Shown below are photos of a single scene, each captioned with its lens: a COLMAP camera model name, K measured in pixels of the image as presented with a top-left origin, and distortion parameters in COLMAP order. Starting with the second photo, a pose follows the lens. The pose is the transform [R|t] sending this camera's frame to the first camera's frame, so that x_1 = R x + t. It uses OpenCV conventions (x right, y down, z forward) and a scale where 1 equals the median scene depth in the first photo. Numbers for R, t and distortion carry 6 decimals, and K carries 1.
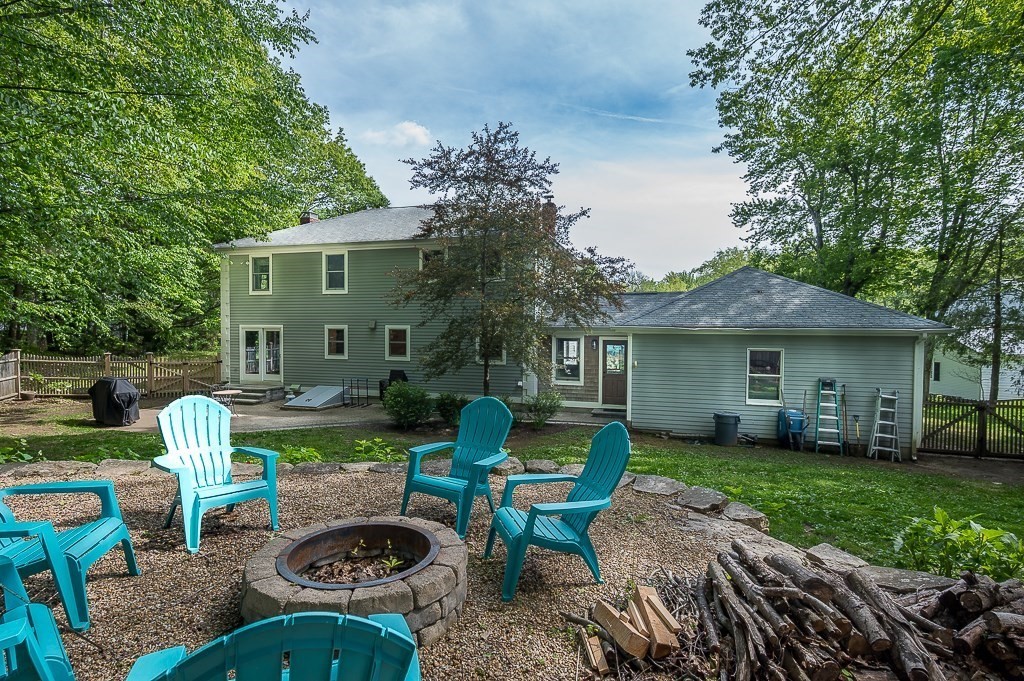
lens RADIAL K [[529.4, 0, 512.1], [0, 529.4, 337.2], [0, 0, 1]] dist [0.000530, -0.000076]
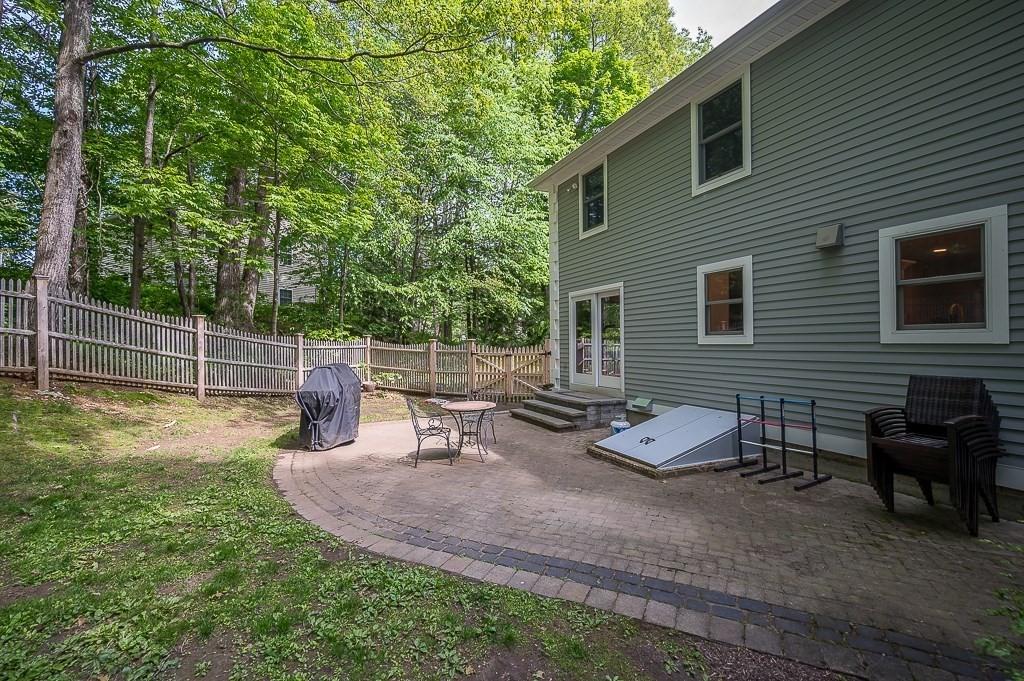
lens RADIAL K [[453.9, 0, 510.4], [0, 453.9, 340.5], [0, 0, 1]] dist [0.002888, 0.000324]
pose [[0.671068, -0.015292, -0.741239, -0.183427], [-0.002244, 0.999741, -0.022656, 0.047445], [0.741393, 0.016867, 0.670859, 0.644876]]
